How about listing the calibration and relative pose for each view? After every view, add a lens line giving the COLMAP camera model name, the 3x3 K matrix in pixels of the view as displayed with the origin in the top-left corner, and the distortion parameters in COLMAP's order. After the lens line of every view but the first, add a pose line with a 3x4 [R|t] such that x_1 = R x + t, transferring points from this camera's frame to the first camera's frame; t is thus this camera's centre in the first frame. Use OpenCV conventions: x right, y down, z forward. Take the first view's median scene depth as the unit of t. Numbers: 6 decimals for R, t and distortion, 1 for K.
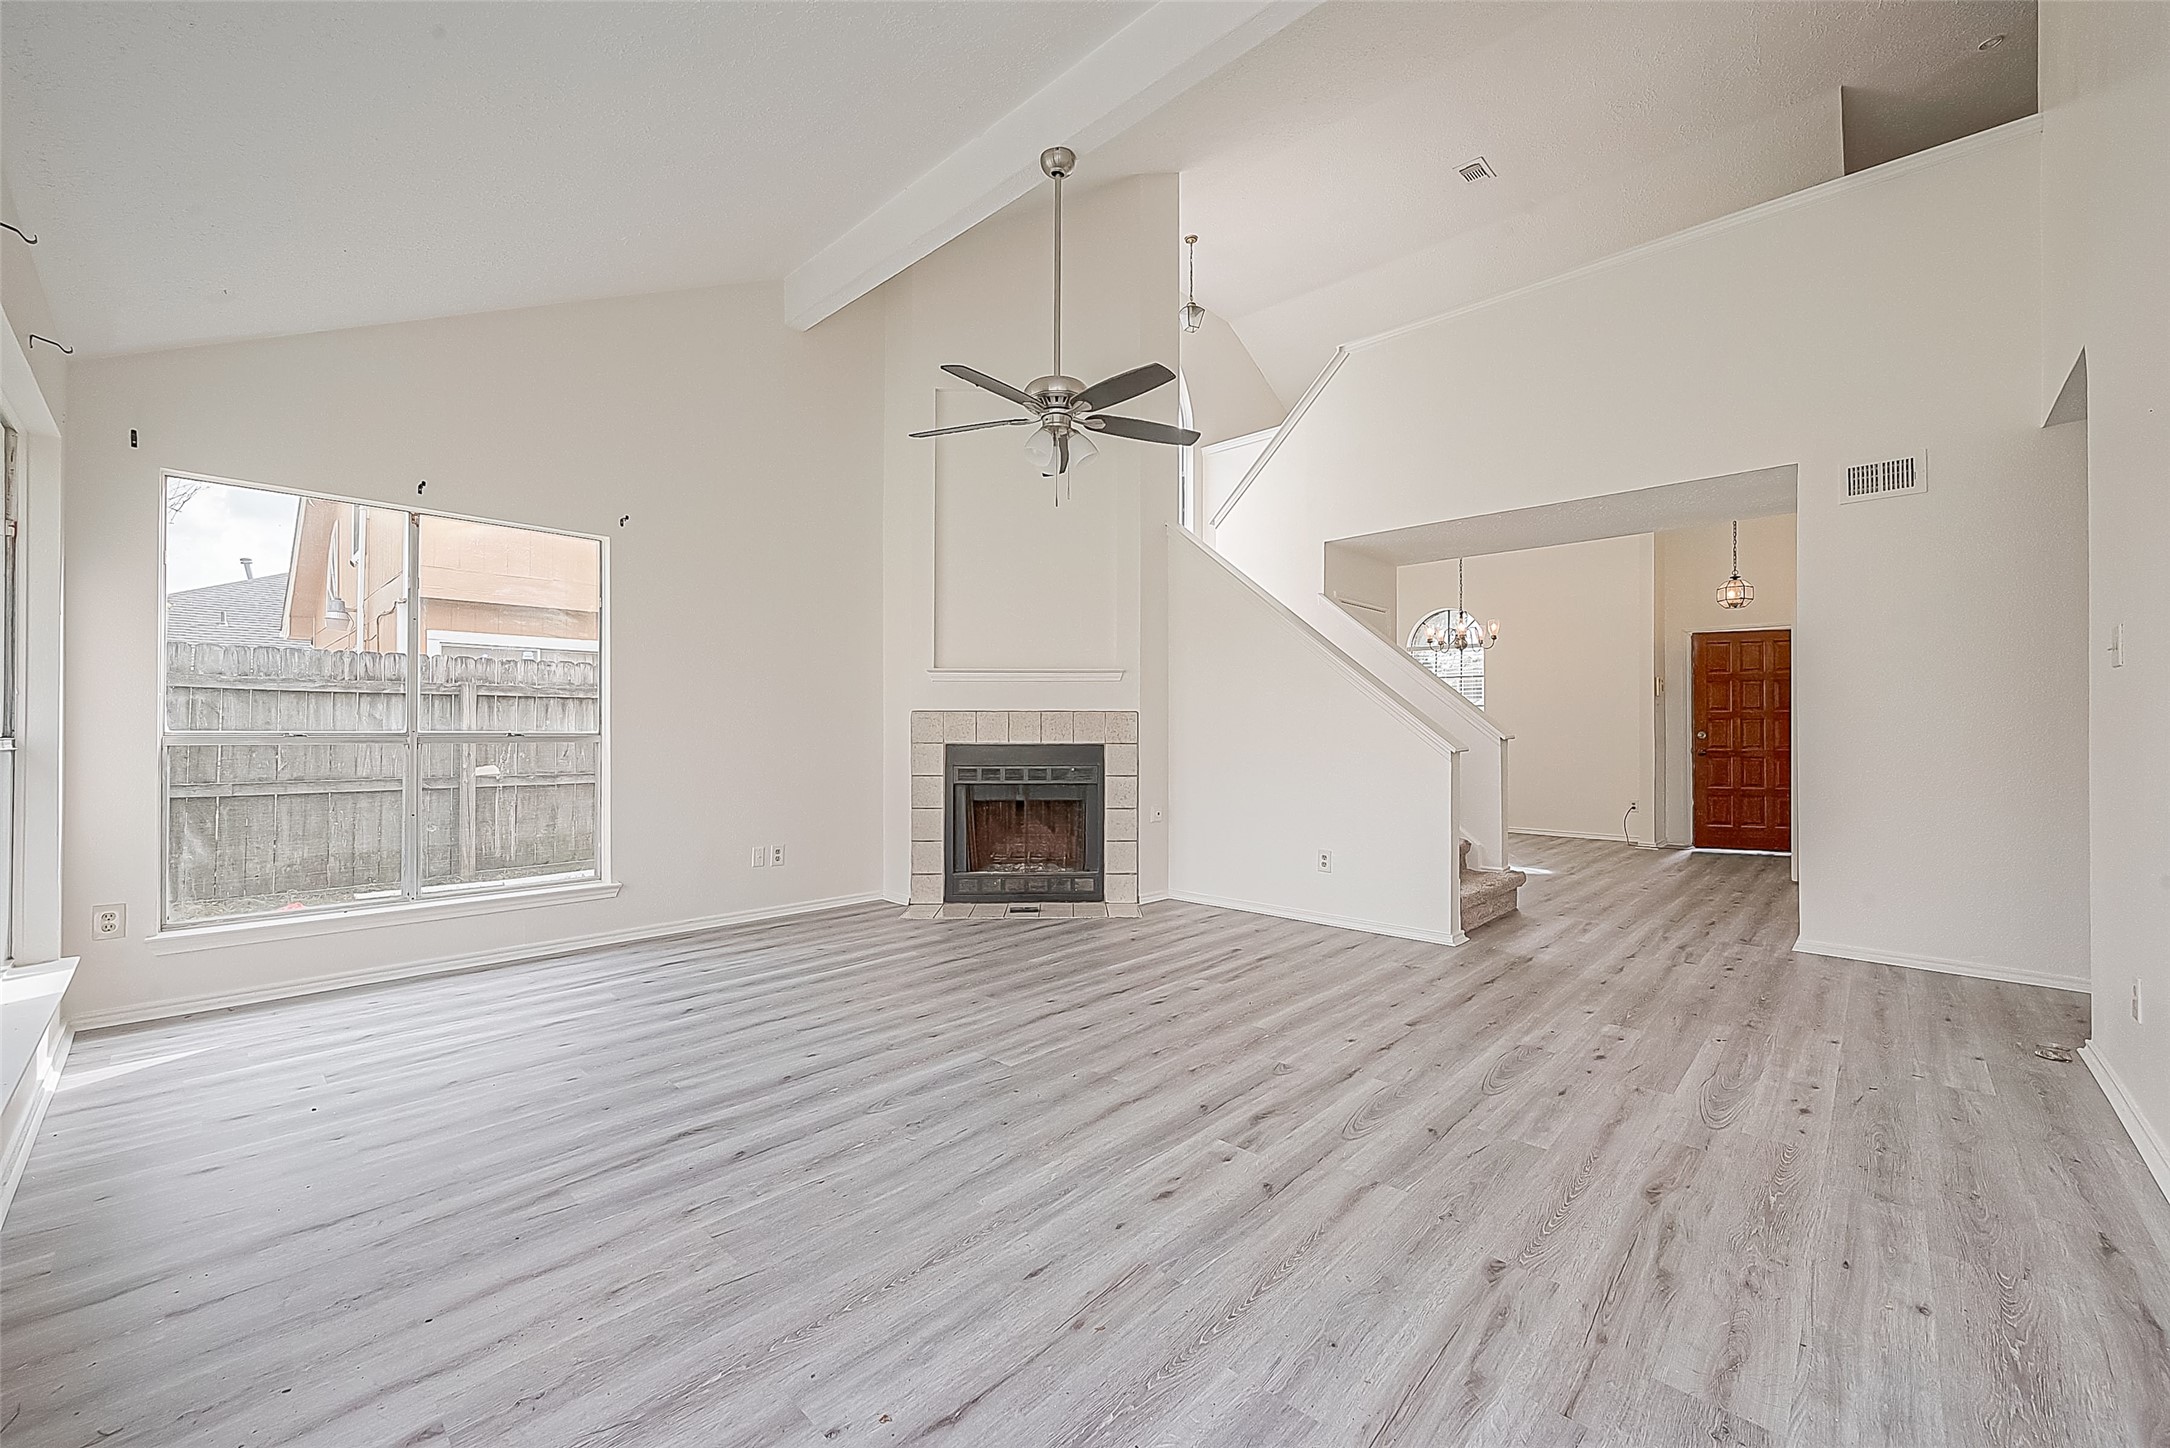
lens RADIAL K [[855.7, 0, 1084.2], [0, 855.7, 722.7], [0, 0, 1]] dist [-0.001137, -0.001231]
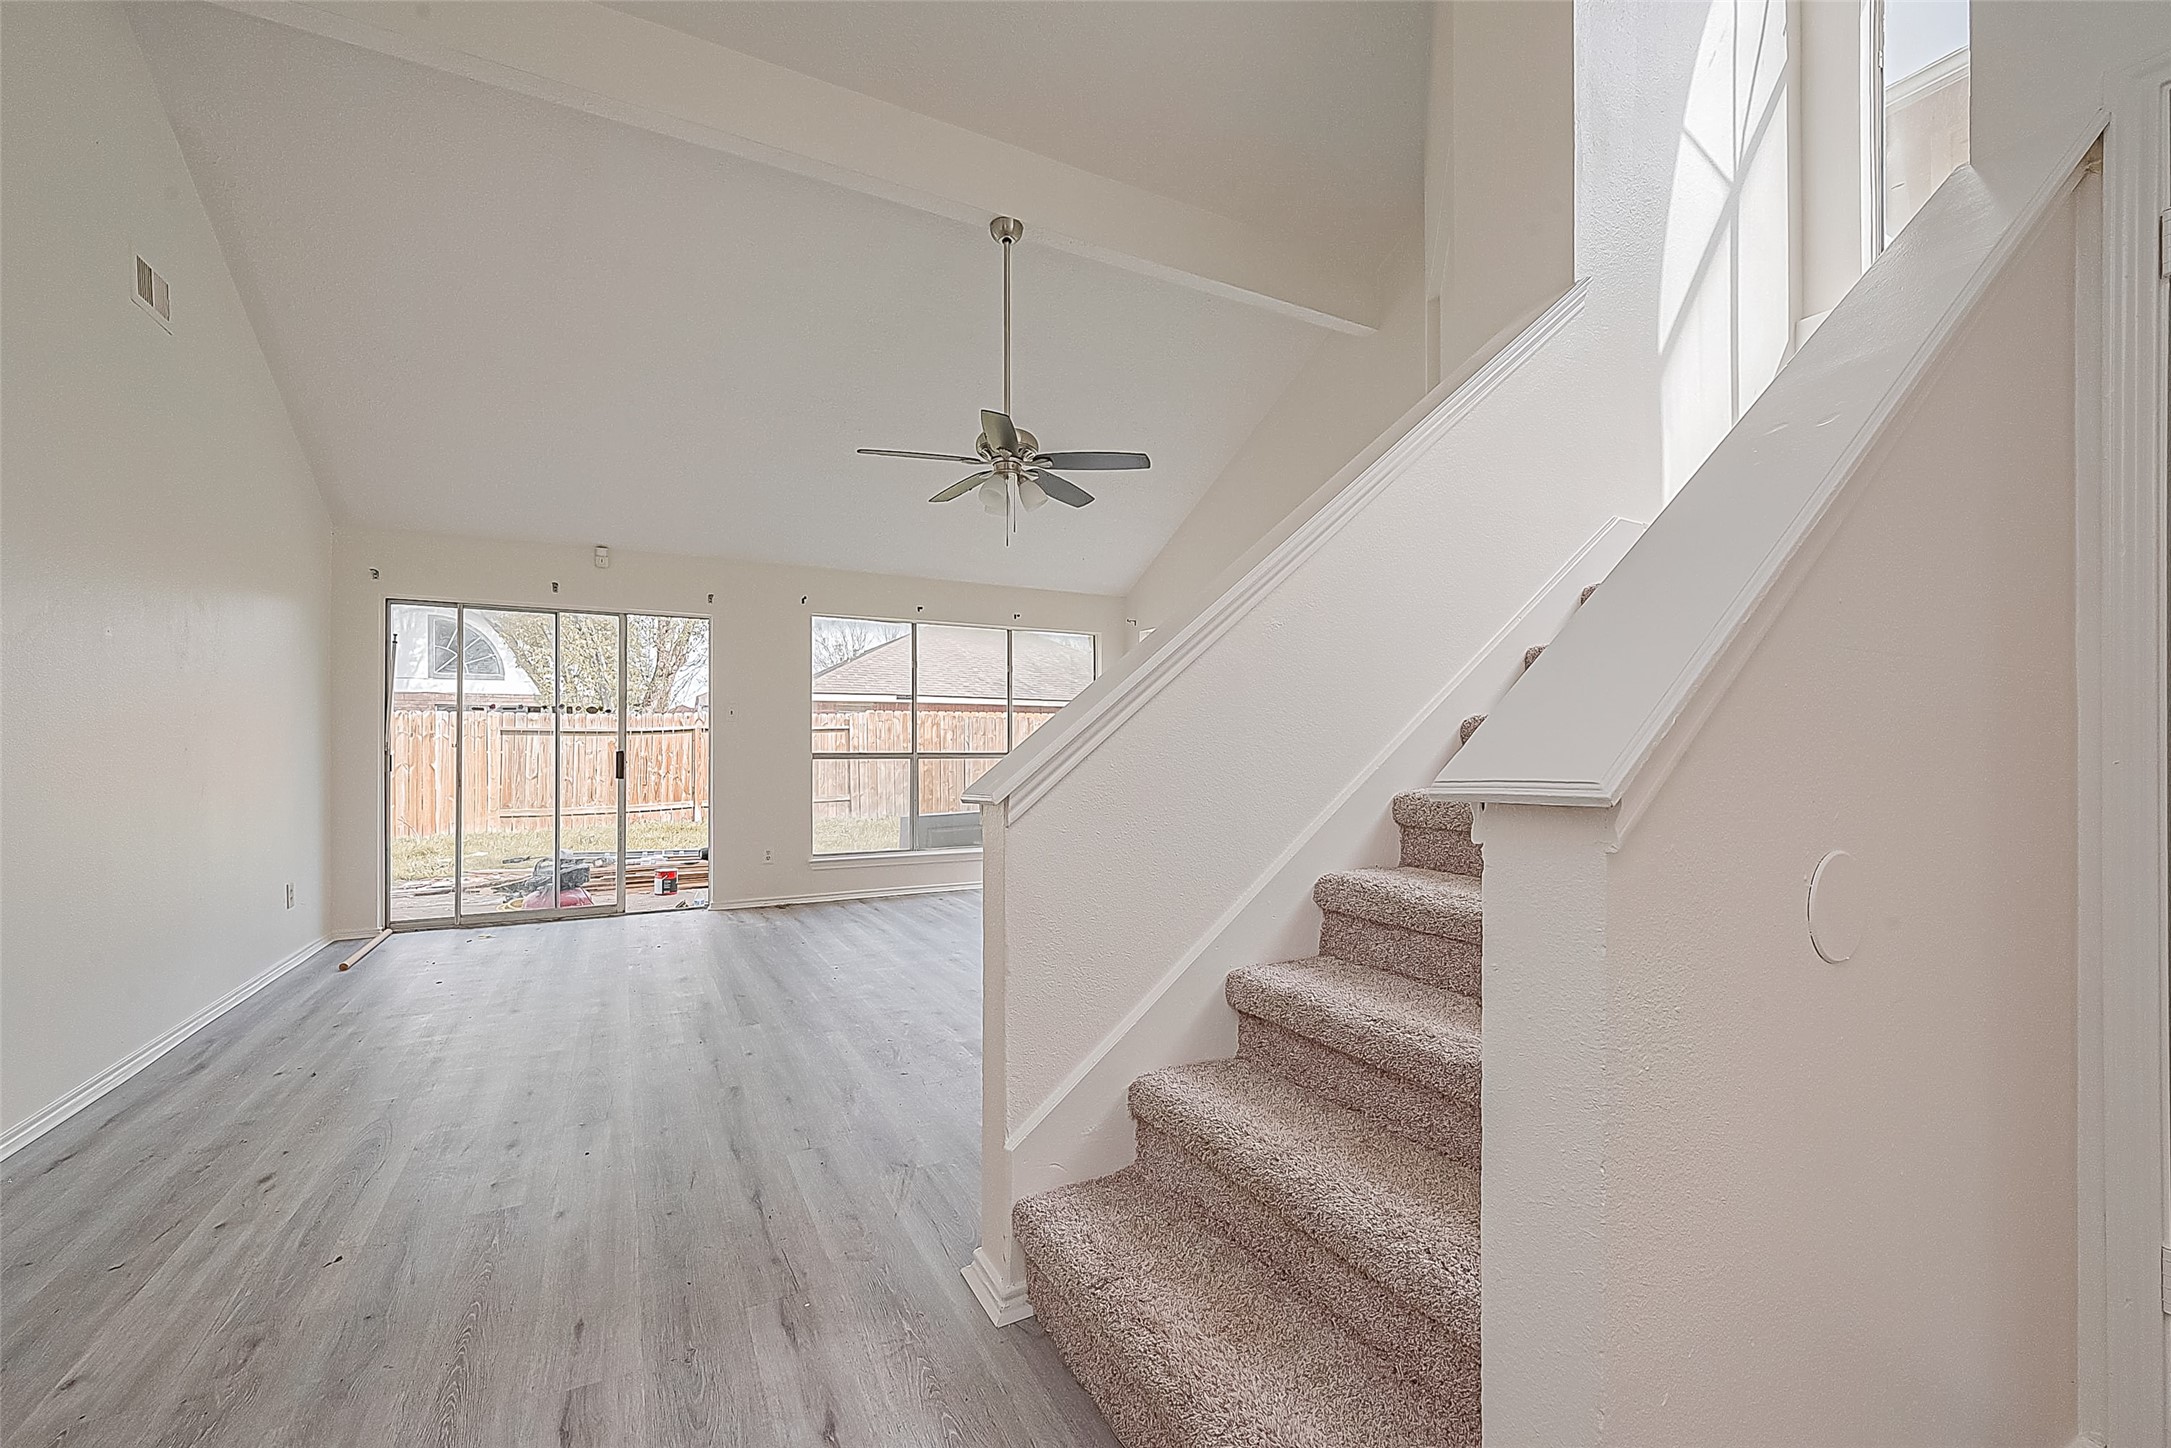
lens RADIAL K [[856.1, 0, 1090.8], [0, 856.1, 750.3], [0, 0, 1]] dist [-0.001137, -0.001231]
pose [[-0.306240, -0.000229, -0.951954, 1.173943], [0.007231, 0.999971, -0.002567, 0.014653], [0.951927, -0.007669, -0.306230, 1.723059]]
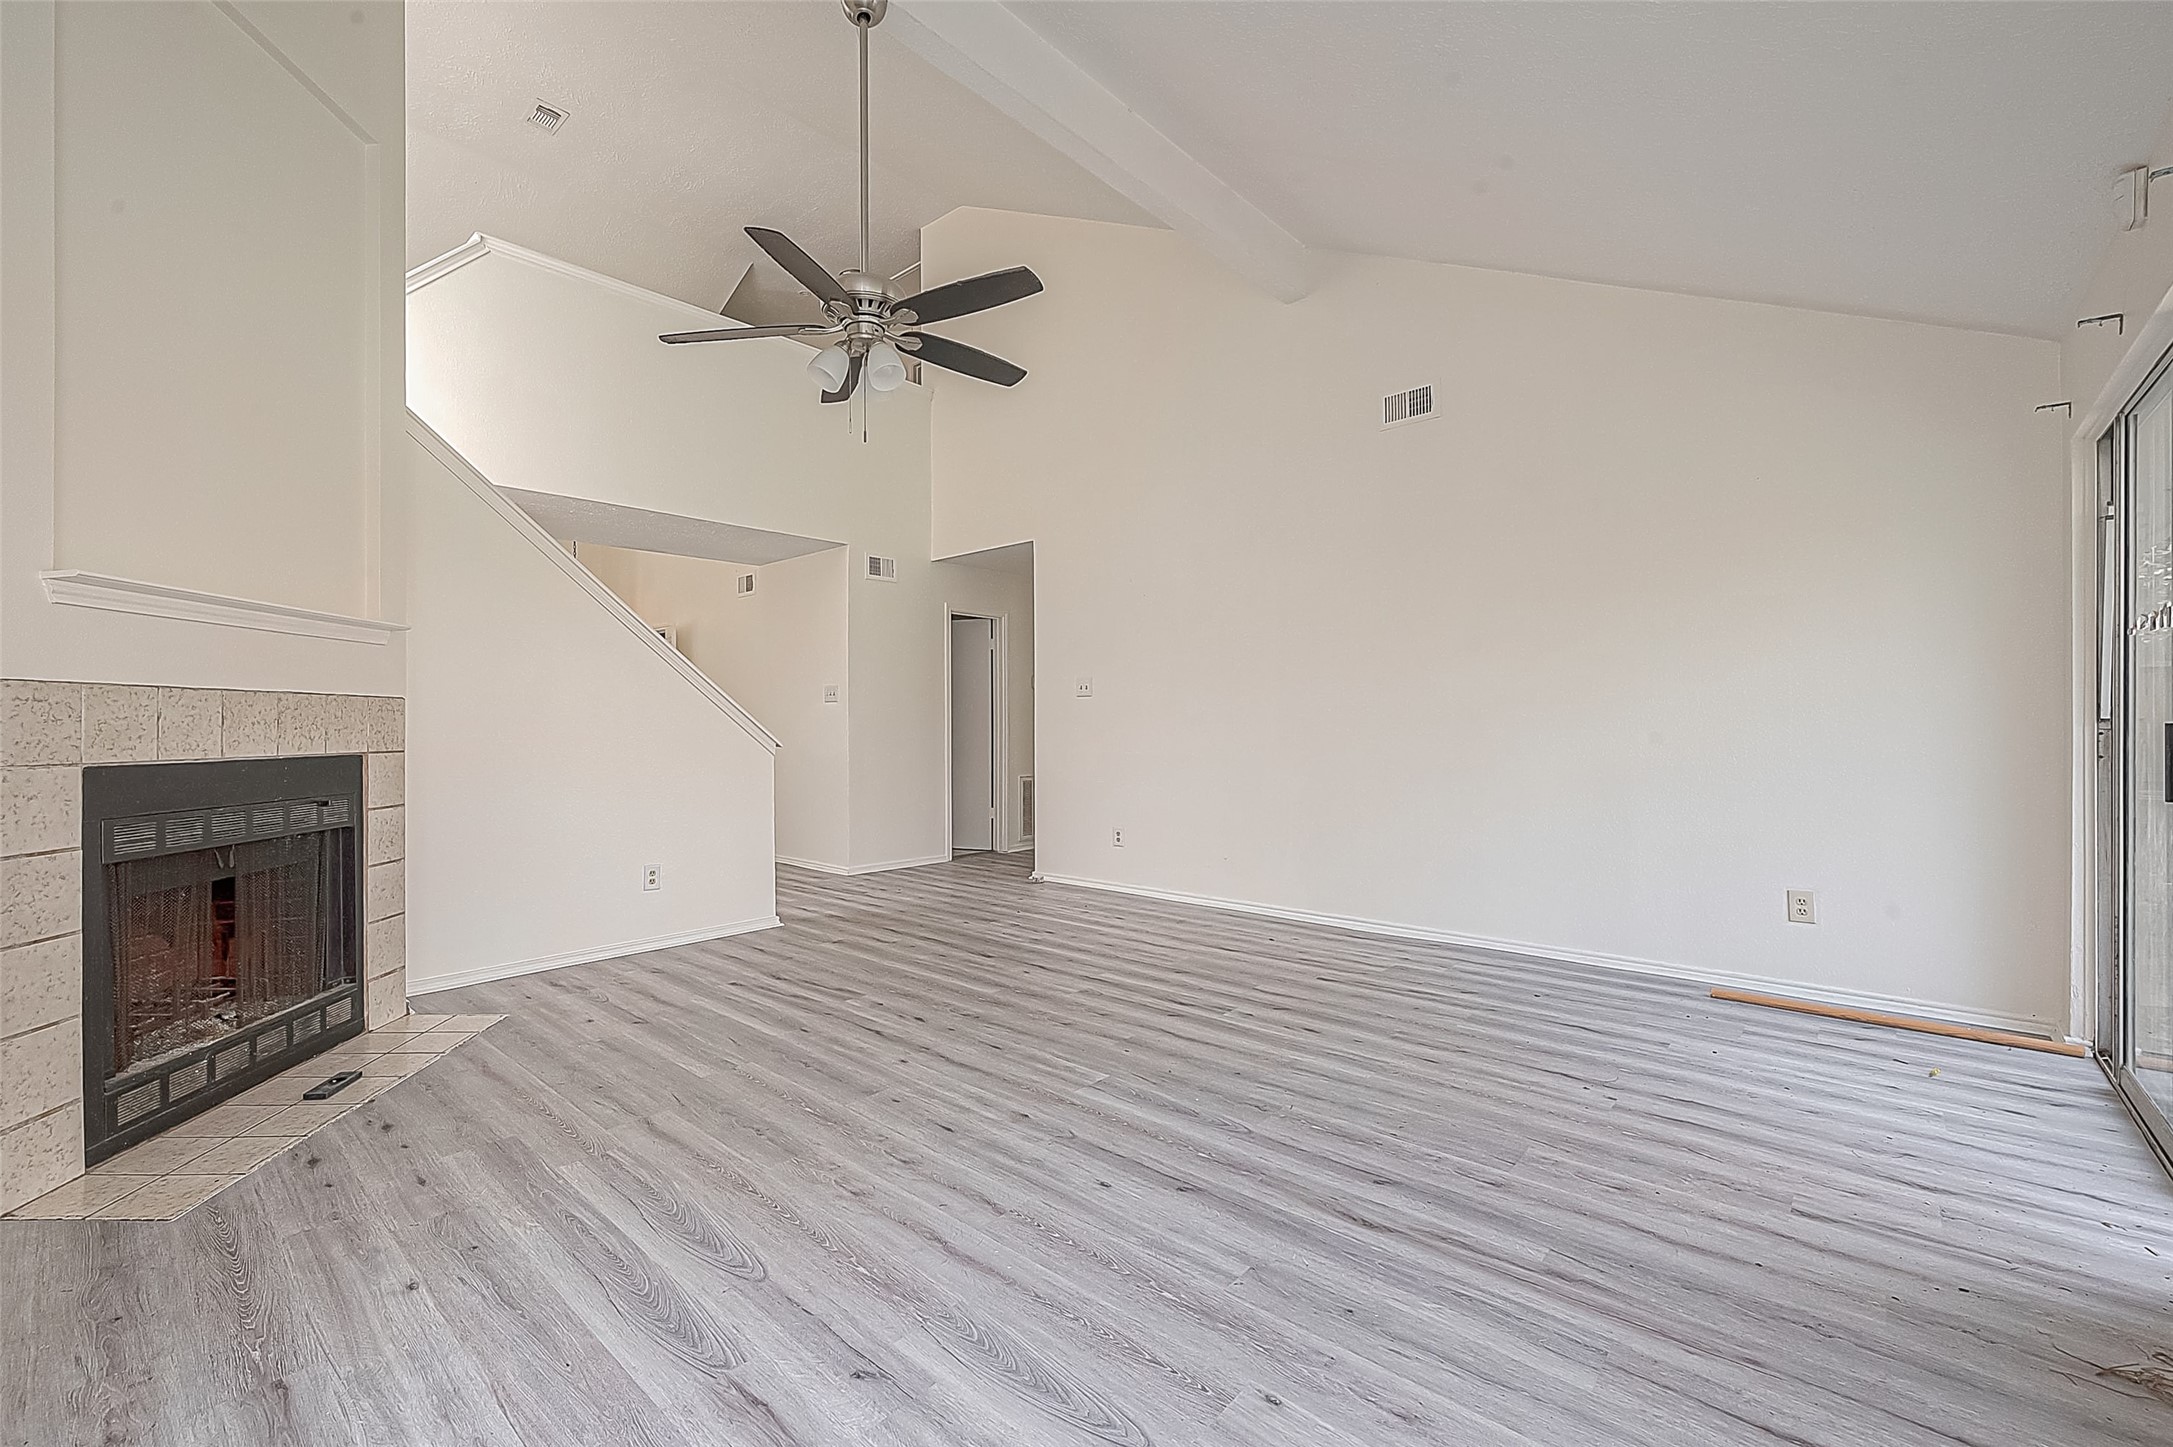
lens RADIAL K [[904.4, 0, 991.1], [0, 904.4, 727.7], [0, 0, 1]] dist [-0.002615, -0.000335]
pose [[0.020924, -0.004350, 0.999772, -1.024133], [-0.002369, 0.999988, 0.004401, 0.007333], [-0.999778, -0.002461, 0.020914, 1.035762]]
